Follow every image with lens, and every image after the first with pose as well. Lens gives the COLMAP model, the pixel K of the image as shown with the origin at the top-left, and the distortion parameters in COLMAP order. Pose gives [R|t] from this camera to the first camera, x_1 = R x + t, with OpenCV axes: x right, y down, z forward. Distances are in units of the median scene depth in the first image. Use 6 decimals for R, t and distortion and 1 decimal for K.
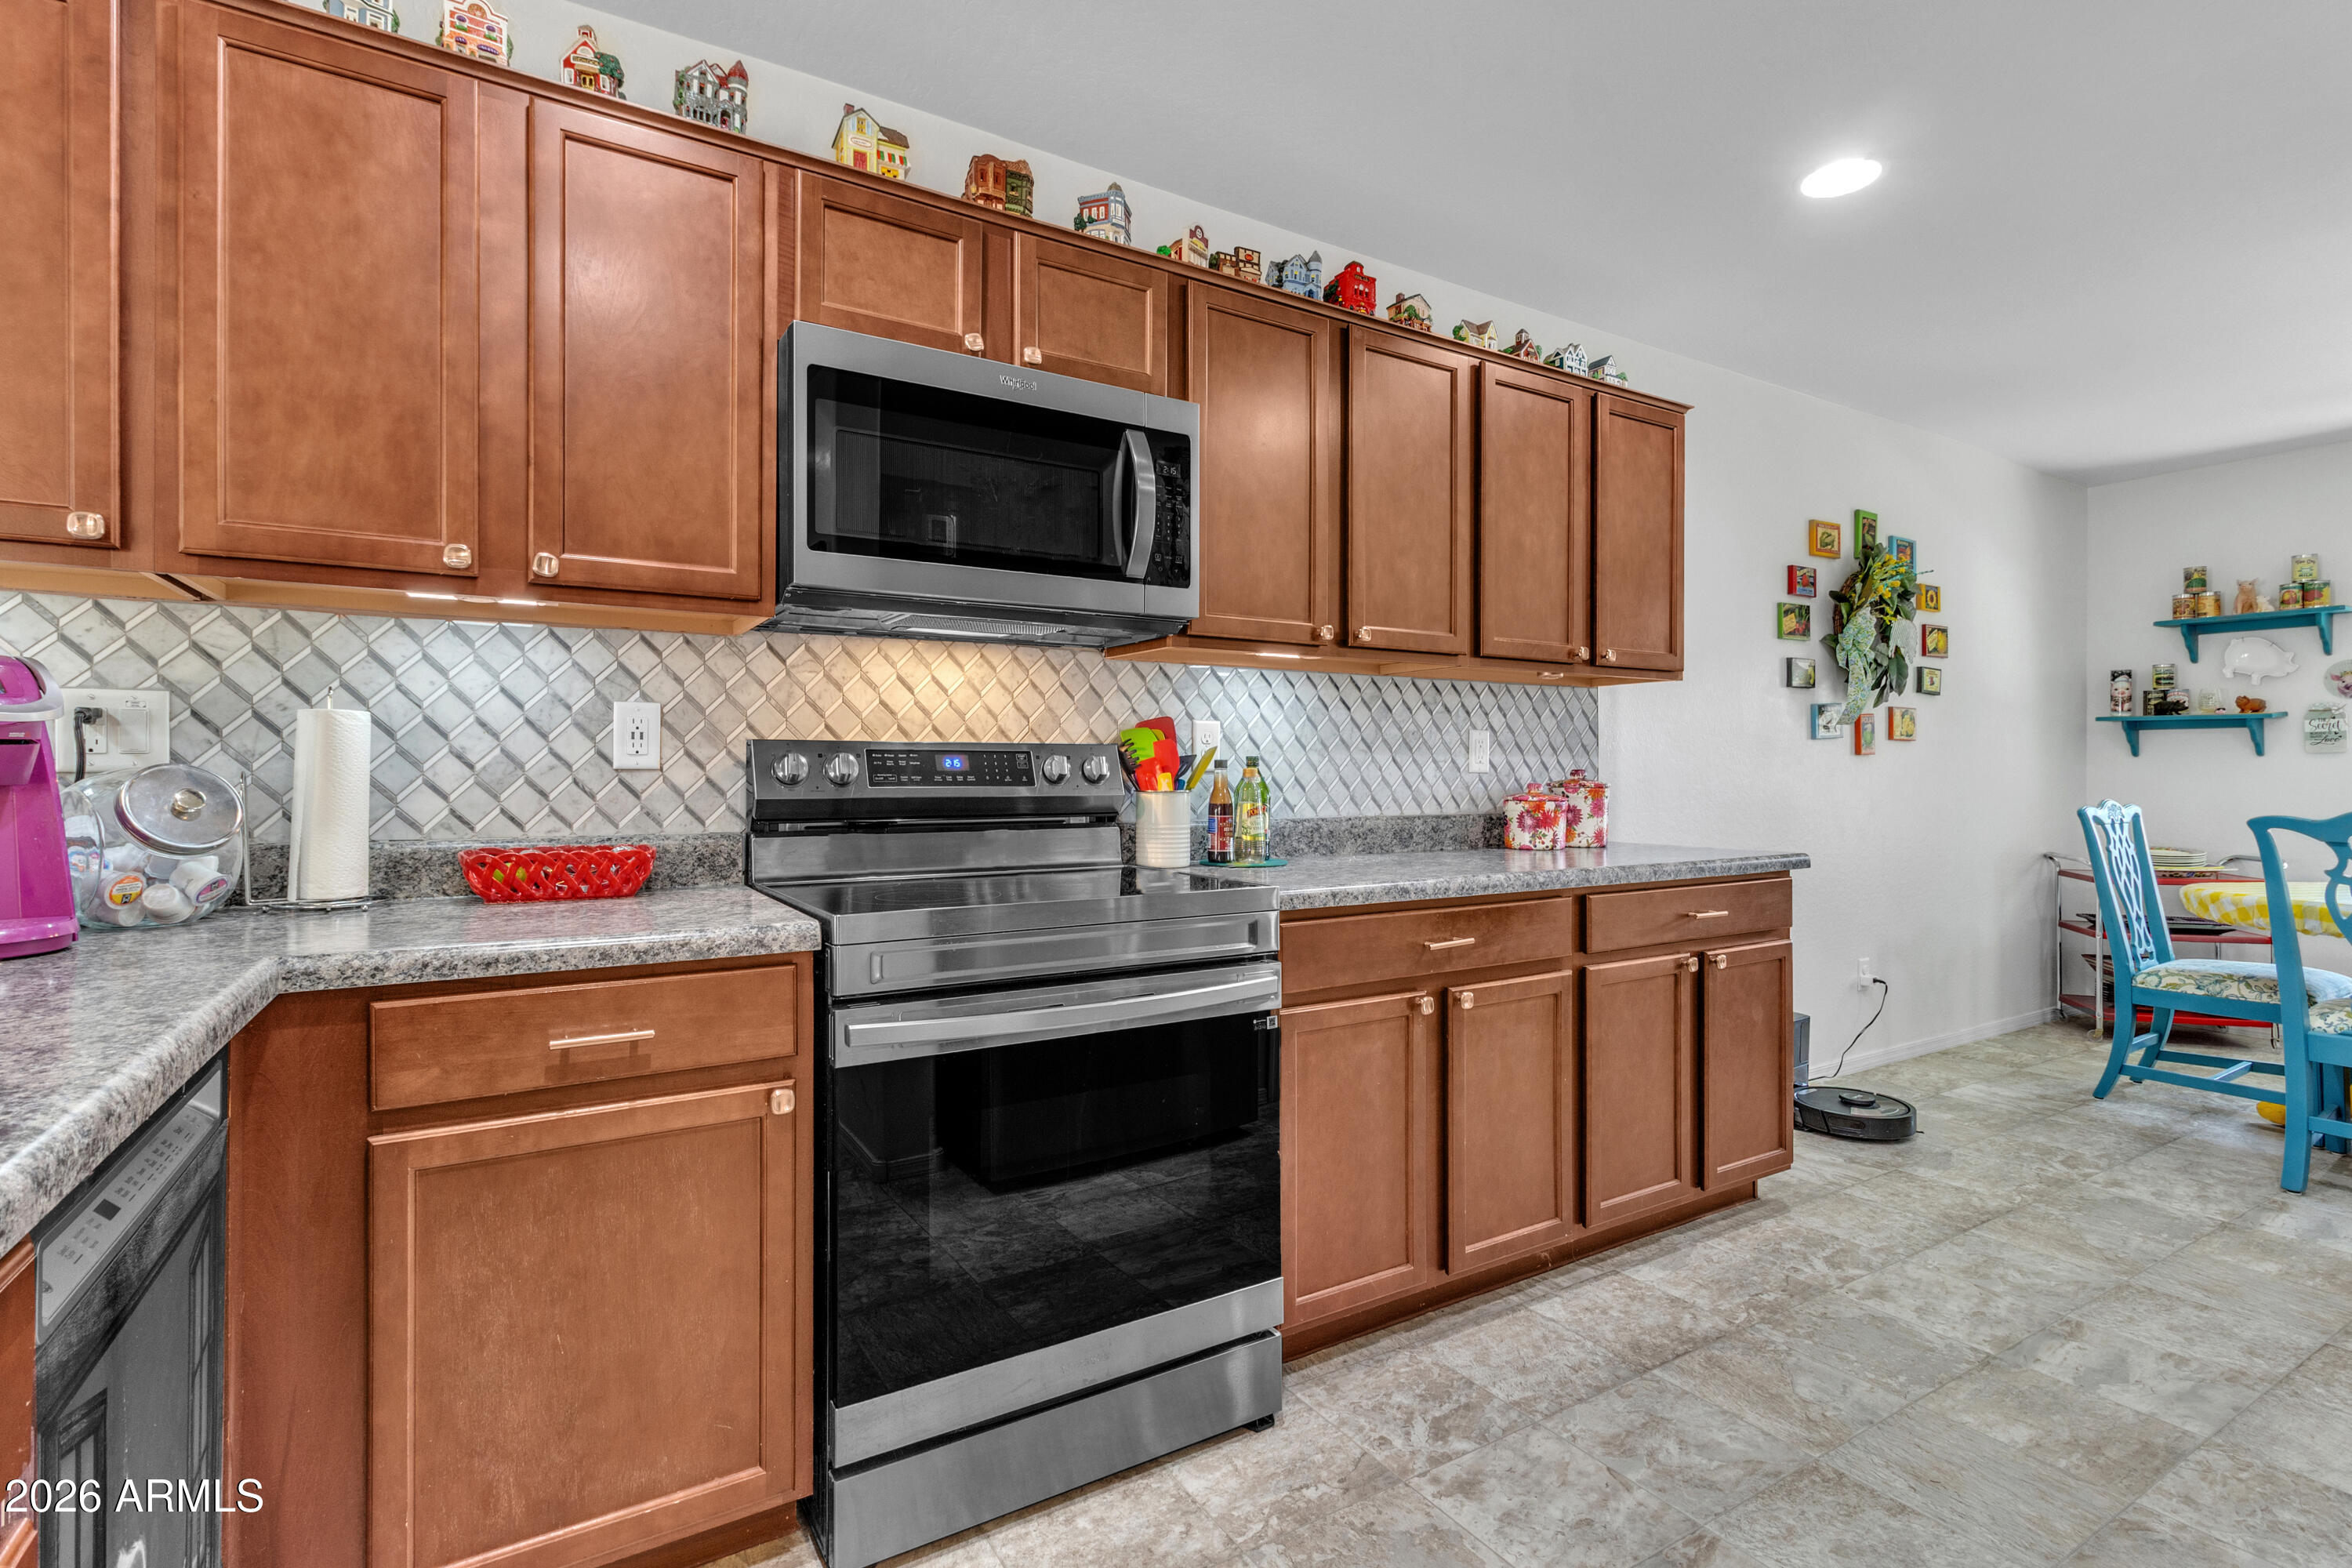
lens RADIAL K [[1099.4, 0, 1182.1], [0, 1099.4, 772.7], [0, 0, 1]] dist [0.008079, -0.001685]
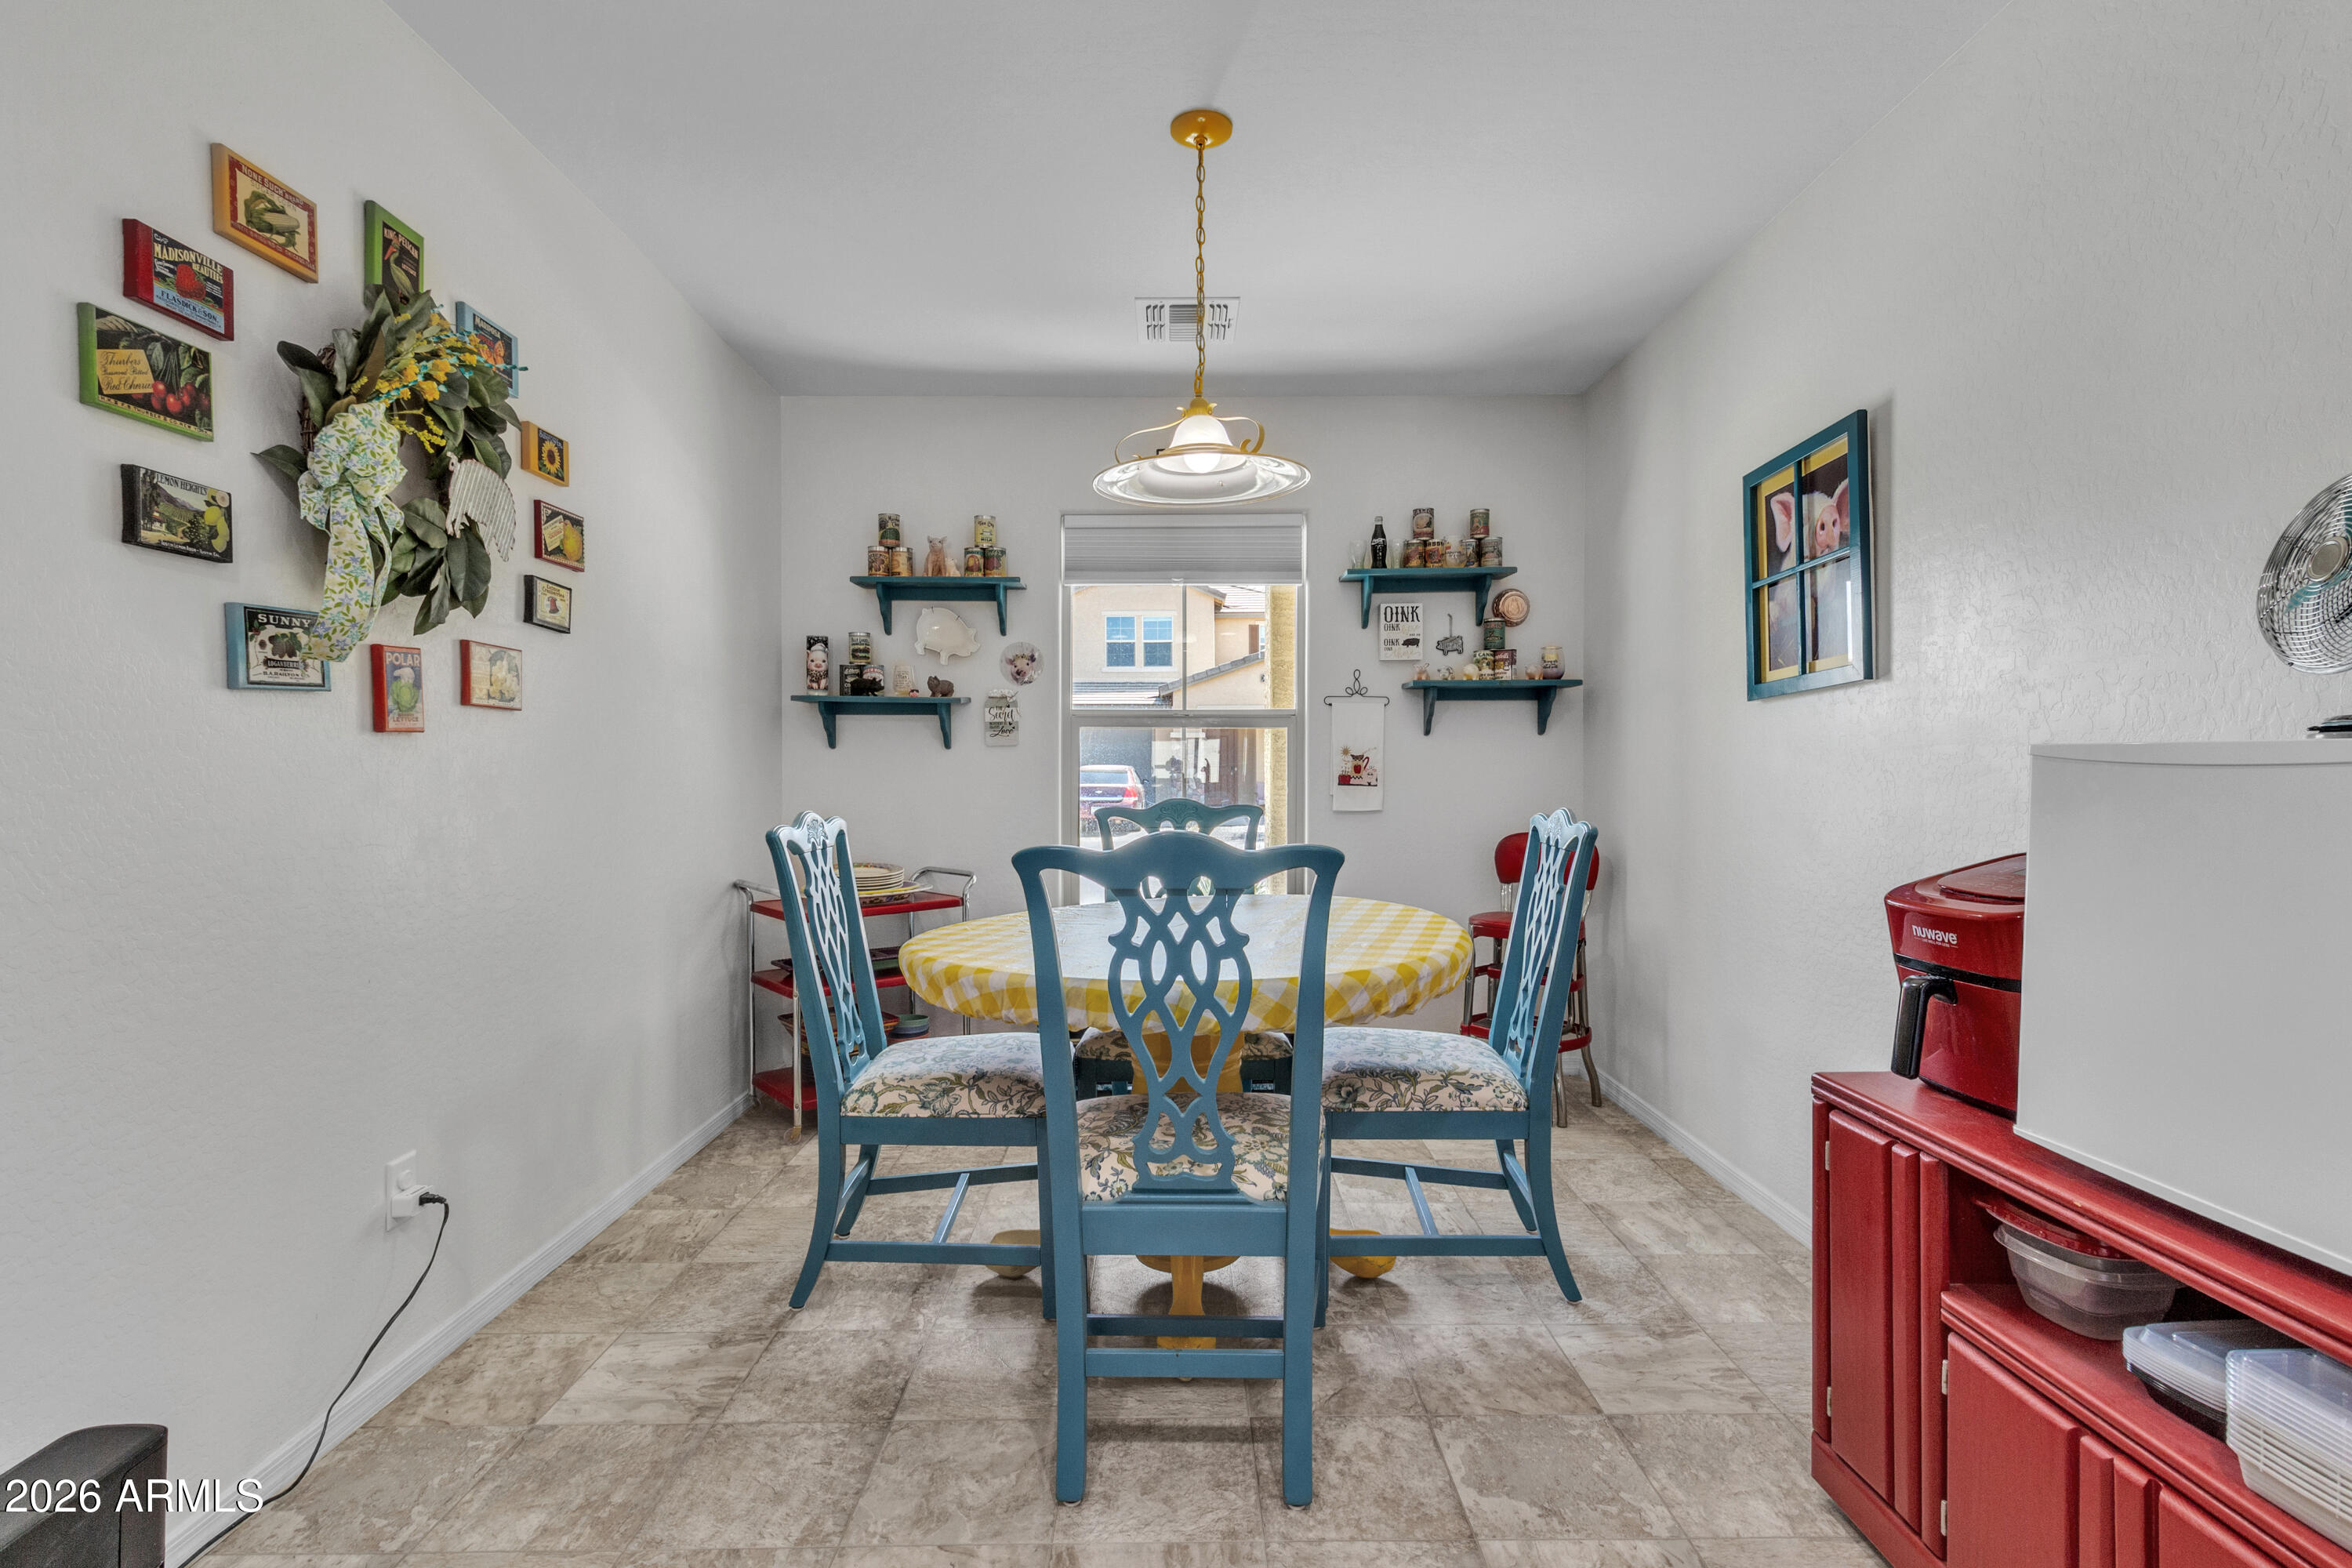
lens RADIAL K [[1099.4, 0, 1159.3], [0, 1099.4, 779.0], [0, 0, 1]] dist [0.008079, -0.001685]
pose [[0.529114, -0.009936, 0.848493, 0.370498], [0.002907, 0.999947, 0.009897, -0.000052], [-0.848546, -0.002770, 0.529114, 0.447432]]
